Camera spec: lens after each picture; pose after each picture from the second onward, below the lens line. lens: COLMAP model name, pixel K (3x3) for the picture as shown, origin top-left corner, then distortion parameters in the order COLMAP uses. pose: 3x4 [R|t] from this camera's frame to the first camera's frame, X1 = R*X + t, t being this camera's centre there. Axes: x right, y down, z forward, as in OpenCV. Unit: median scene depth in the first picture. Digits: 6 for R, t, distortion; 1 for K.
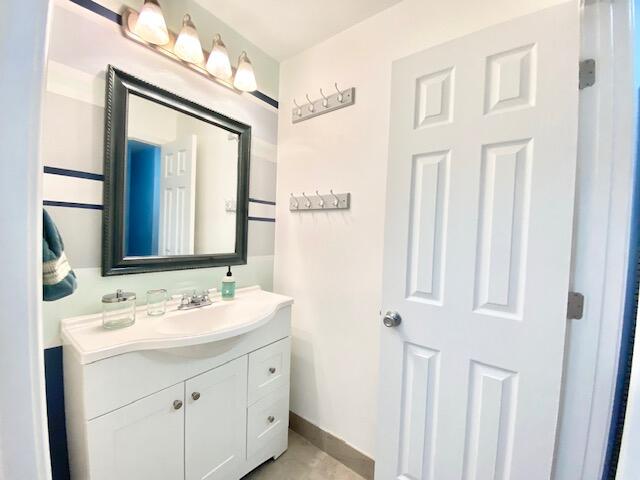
lens RADIAL K [[261.9, 0, 319.9], [0, 261.9, 240.9], [0, 0, 1]] dist [0.006563, -0.012148]
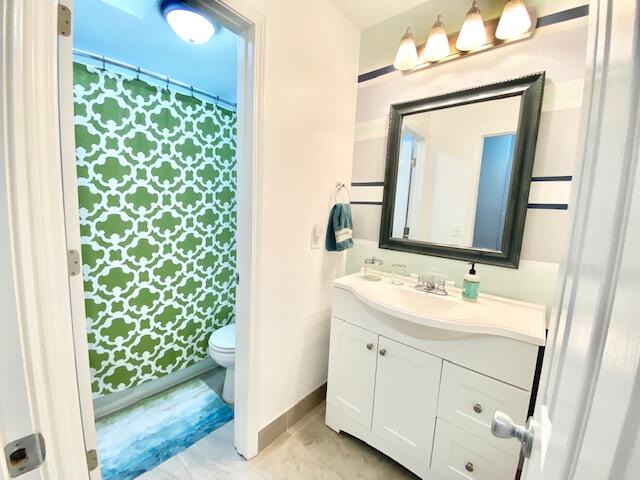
lens RADIAL K [[261.9, 0, 319.2], [0, 261.9, 241.8], [0, 0, 1]] dist [0.006563, -0.012148]
pose [[-0.069589, 0.078405, -0.994490, 0.597431], [-0.085546, 0.992765, 0.084255, -0.000540], [0.993901, 0.090938, -0.062378, 0.602193]]
